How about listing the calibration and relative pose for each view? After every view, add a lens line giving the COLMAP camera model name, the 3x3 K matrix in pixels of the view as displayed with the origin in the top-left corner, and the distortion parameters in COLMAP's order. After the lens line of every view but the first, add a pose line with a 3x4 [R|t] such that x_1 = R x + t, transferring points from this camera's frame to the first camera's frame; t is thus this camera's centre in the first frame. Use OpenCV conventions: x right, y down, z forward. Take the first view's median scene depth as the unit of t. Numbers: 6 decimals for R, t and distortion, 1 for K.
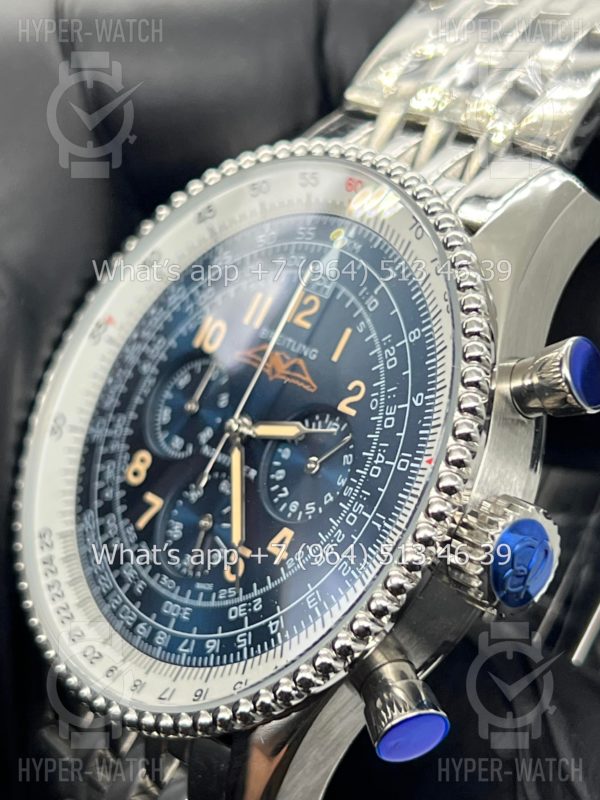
lens RADIAL K [[1871.0, 0, 304.4], [0, 1871.0, 399.3], [0, 0, 1]] dist [0.246757, 0.000000]
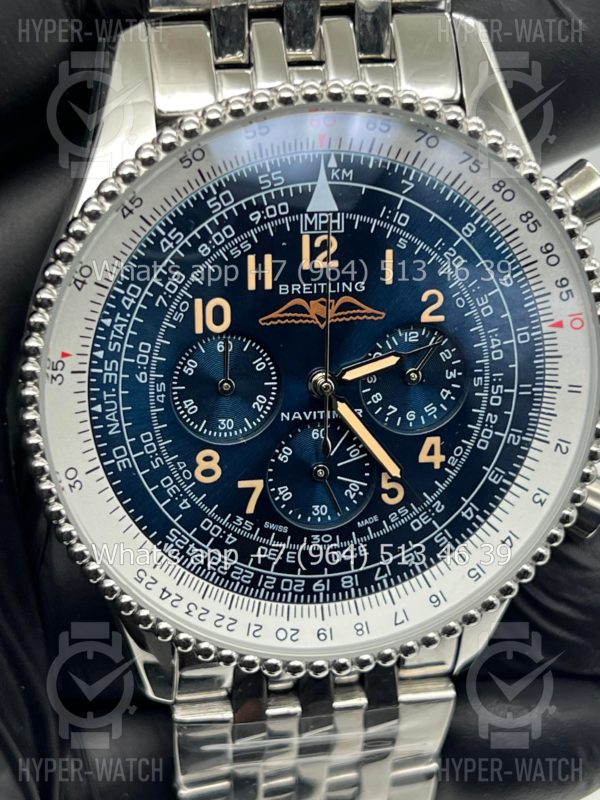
lens RADIAL K [[1871.0, 0, 299.3], [0, 1871.0, 402.5], [0, 0, 1]] dist [0.246757, 0.000000]
pose [[0.493553, -0.613431, 0.616529, -0.712137], [0.223280, 0.774497, 0.591862, -0.614482], [-0.840566, -0.154456, 0.519222, 0.496319]]
